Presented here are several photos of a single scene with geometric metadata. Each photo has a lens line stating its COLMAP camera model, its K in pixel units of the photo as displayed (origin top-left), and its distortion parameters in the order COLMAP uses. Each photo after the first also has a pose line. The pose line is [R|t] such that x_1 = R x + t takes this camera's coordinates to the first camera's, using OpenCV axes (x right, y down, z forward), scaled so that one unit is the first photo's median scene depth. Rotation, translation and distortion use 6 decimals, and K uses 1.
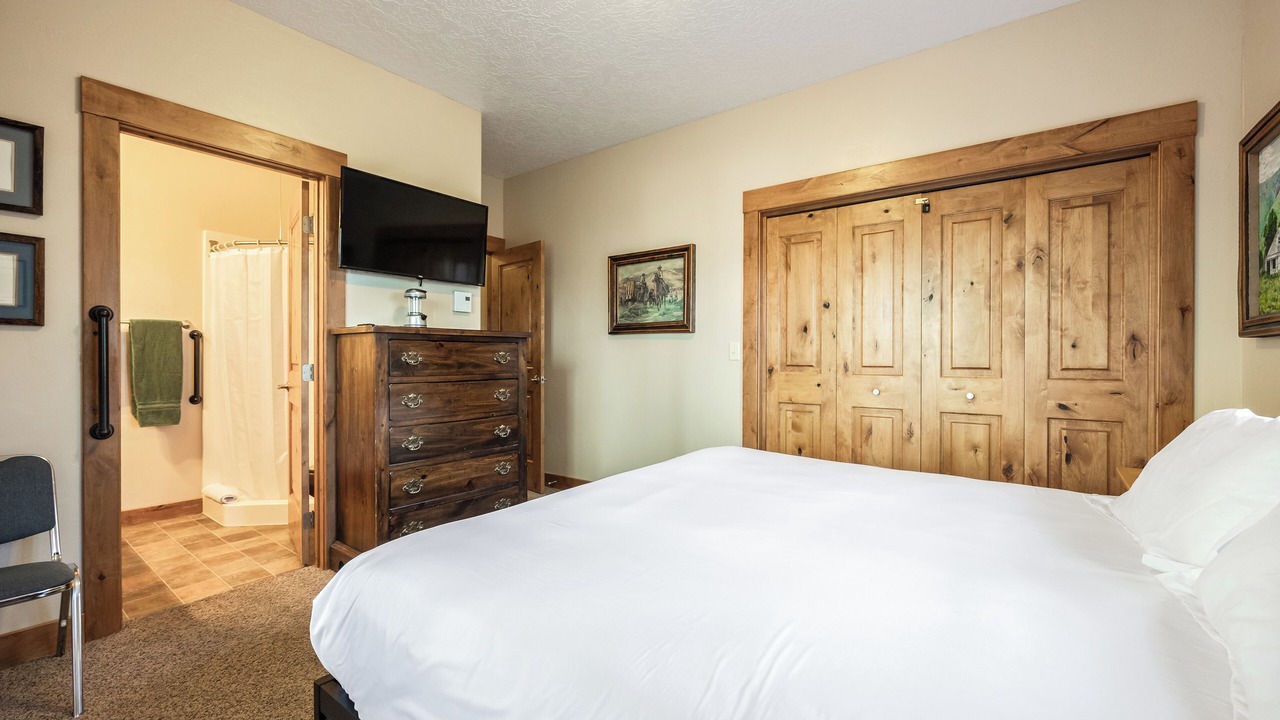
lens RADIAL K [[524.9, 0, 639.3], [0, 524.9, 357.9], [0, 0, 1]] dist [-0.003003, 0.000085]
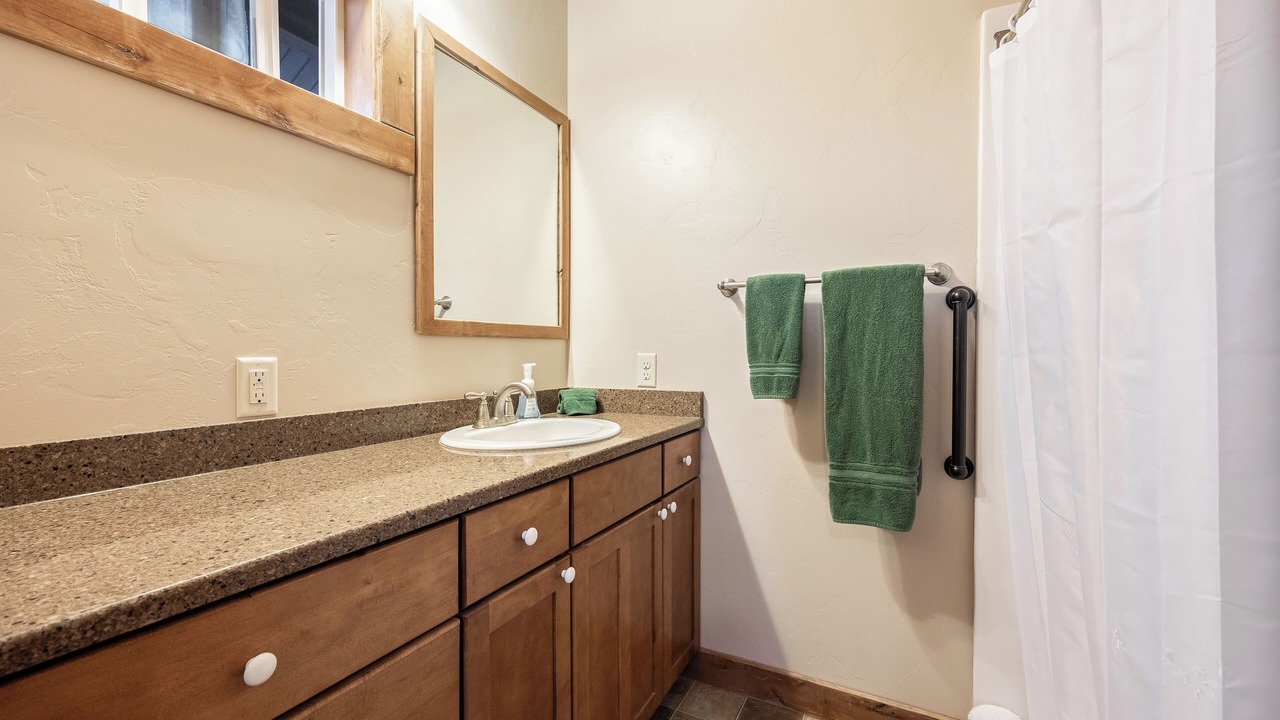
lens RADIAL K [[524.9, 0, 640.1], [0, 524.9, 359.6], [0, 0, 1]] dist [-0.003003, 0.000085]
pose [[0.185210, 0.009136, -0.982656, -0.522407], [0.000520, 0.999956, 0.009395, -0.003115], [0.982699, -0.002251, 0.185197, 0.712203]]
